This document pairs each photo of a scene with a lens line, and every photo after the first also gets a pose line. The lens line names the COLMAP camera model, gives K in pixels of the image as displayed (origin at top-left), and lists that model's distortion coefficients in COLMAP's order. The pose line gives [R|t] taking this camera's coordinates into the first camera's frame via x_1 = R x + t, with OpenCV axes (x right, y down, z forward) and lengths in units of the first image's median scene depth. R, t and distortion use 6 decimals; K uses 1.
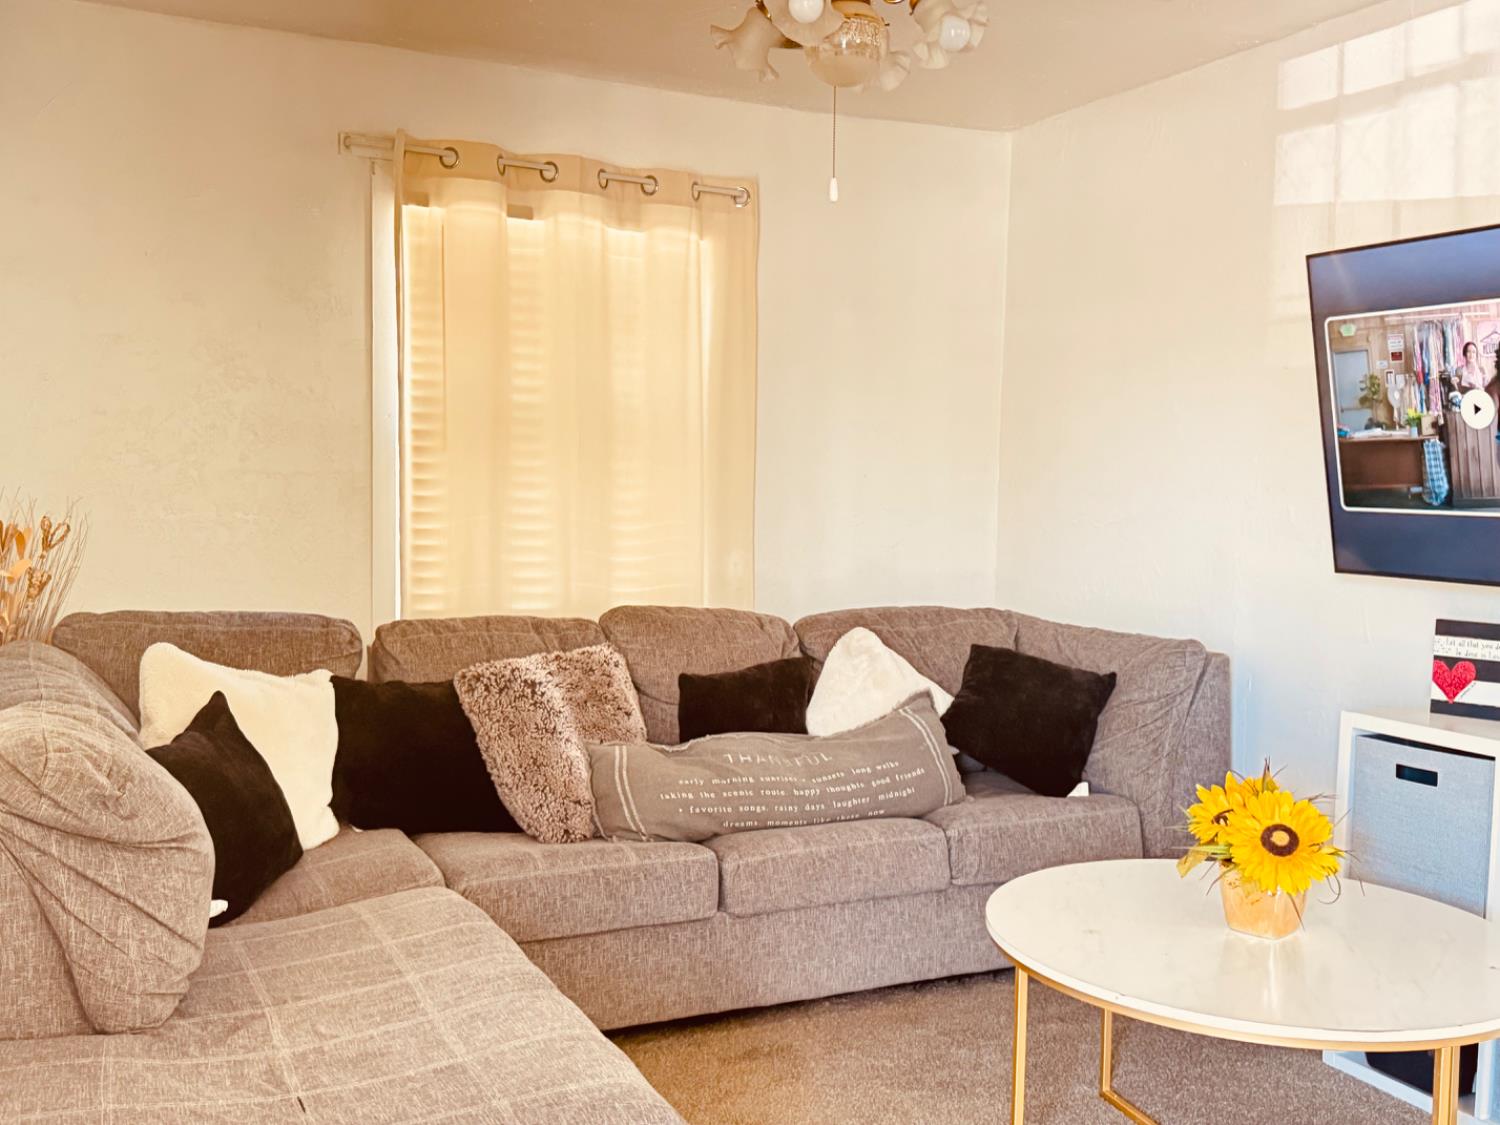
lens RADIAL K [[1464.8, 0, 740.2], [0, 1464.8, 567.8], [0, 0, 1]] dist [0.179085, -0.402102]
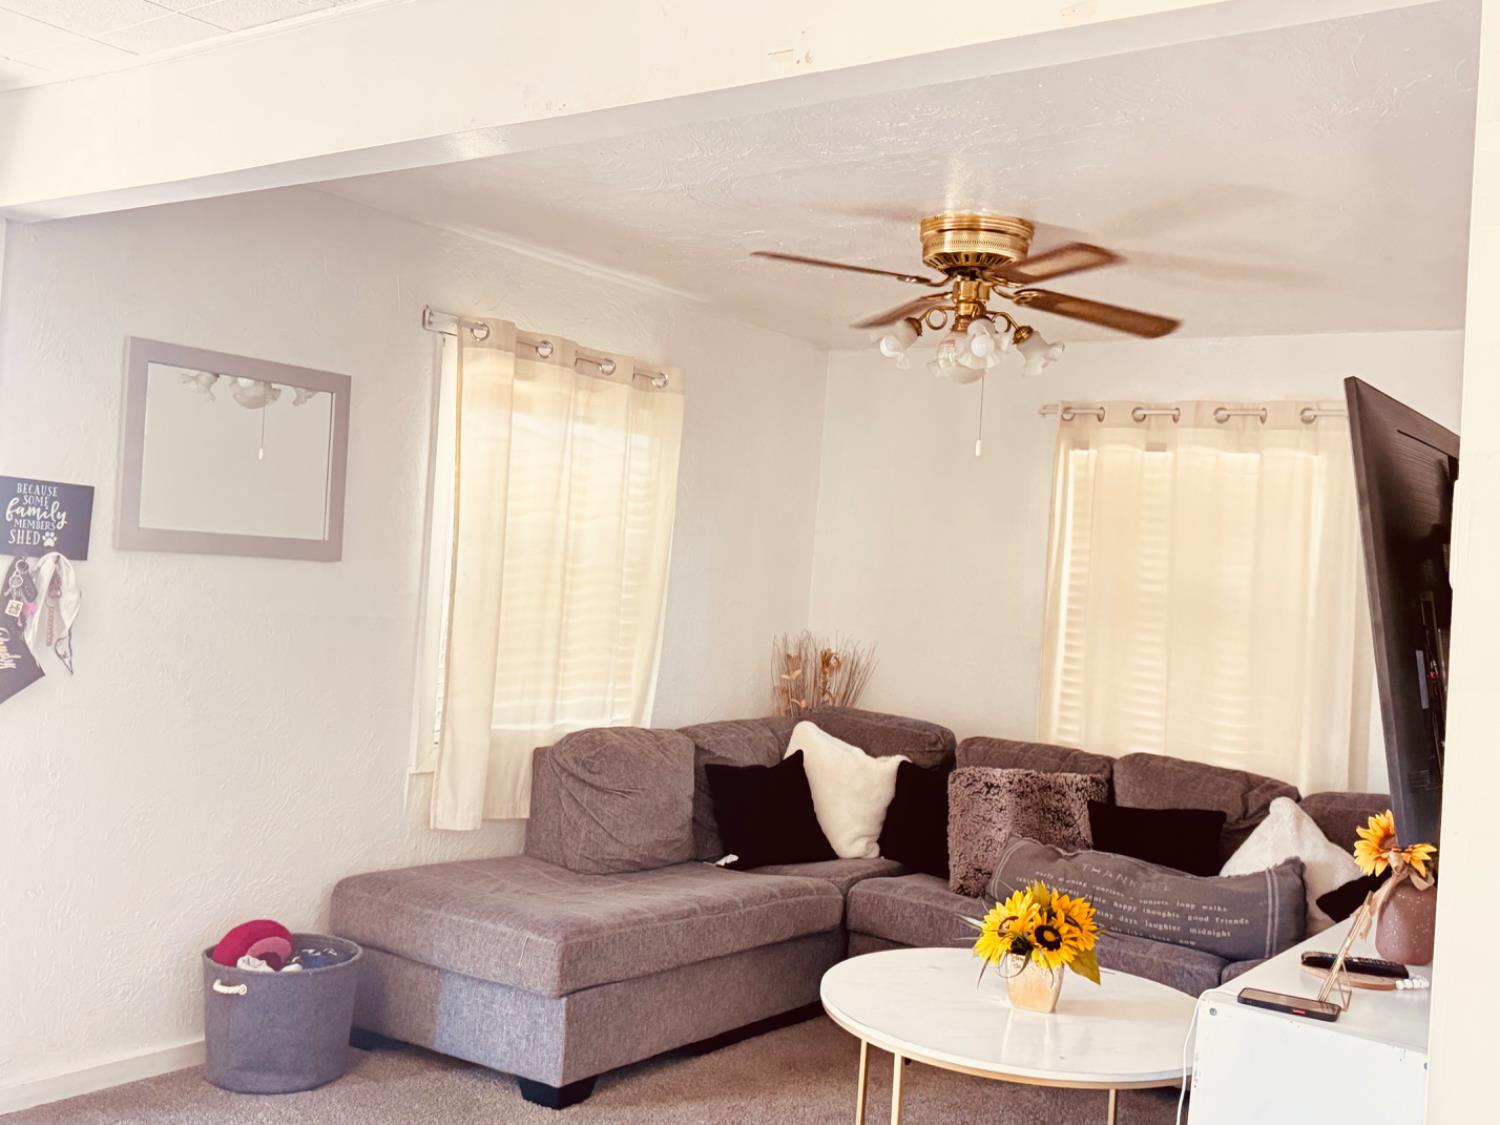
lens RADIAL K [[1464.8, 0, 740.2], [0, 1464.8, 567.8], [0, 0, 1]] dist [0.179085, -0.402102]
pose [[0.474156, 0.008509, -0.880400, 0.909051], [-0.120366, 0.991191, -0.055246, -0.019883], [0.872175, 0.132165, 0.471003, 0.085524]]
